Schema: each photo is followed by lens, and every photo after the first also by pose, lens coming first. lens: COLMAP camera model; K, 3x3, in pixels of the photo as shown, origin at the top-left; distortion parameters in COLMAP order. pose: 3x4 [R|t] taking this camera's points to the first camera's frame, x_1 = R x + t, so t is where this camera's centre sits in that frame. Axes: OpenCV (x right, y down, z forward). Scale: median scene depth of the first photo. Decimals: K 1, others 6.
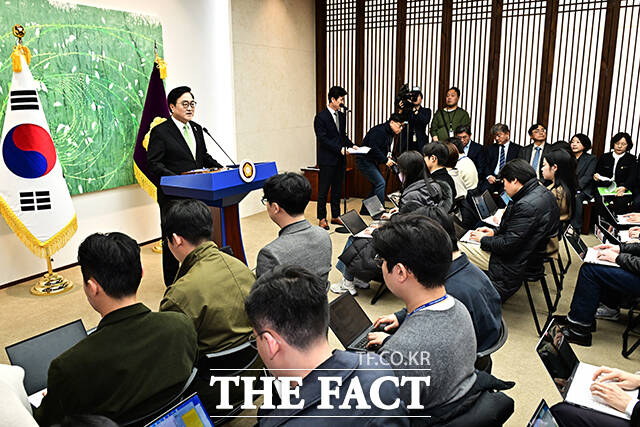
lens RADIAL K [[521.3, 0, 326.6], [0, 521.3, 204.4], [0, 0, 1]] dist [-0.003802, -0.024281]
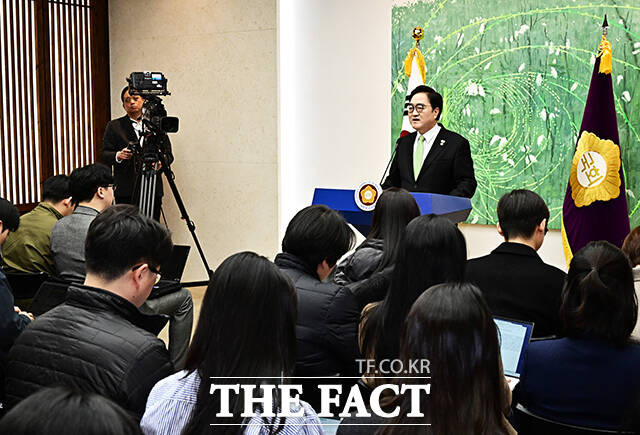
lens RADIAL K [[913.4, 0, 319.0], [0, 913.4, 214.5], [0, 0, 1]] dist [-0.034712, 0.000000]
pose [[-0.054824, 0.102807, -0.993189, 0.932340], [-0.199221, 0.973559, 0.111772, -0.138296], [0.978420, 0.203992, -0.032893, 0.800912]]
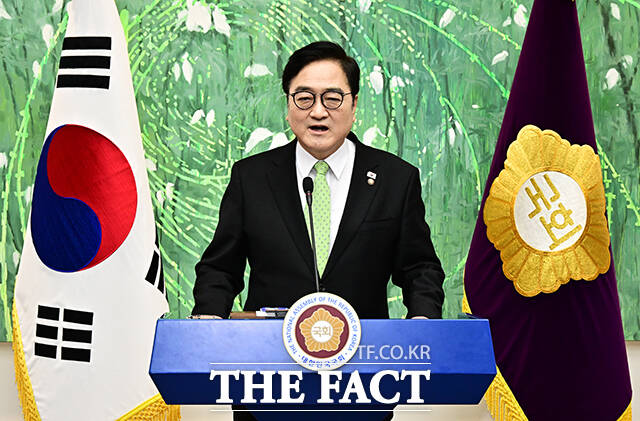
lens RADIAL K [[2228.0, 0, 321.2], [0, 2228.0, 212.0], [0, 0, 1]] dist [-0.099455, 0.000000]
pose [[0.540615, 0.098577, -0.835475, 0.733205], [-0.177388, 0.984140, 0.001334, -0.109568], [0.822356, 0.147482, 0.549527, 0.239628]]
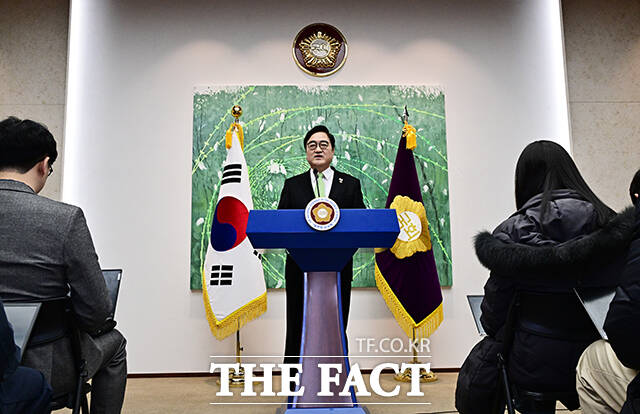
lens RADIAL K [[604.9, 0, 319.9], [0, 604.9, 196.9], [0, 0, 1]] dist [-0.012323, 0.000000]
pose [[0.539722, -0.127998, -0.832056, 0.408648], [-0.159200, 0.955021, -0.250181, 0.090237], [0.826653, 0.267491, 0.495069, 0.493890]]
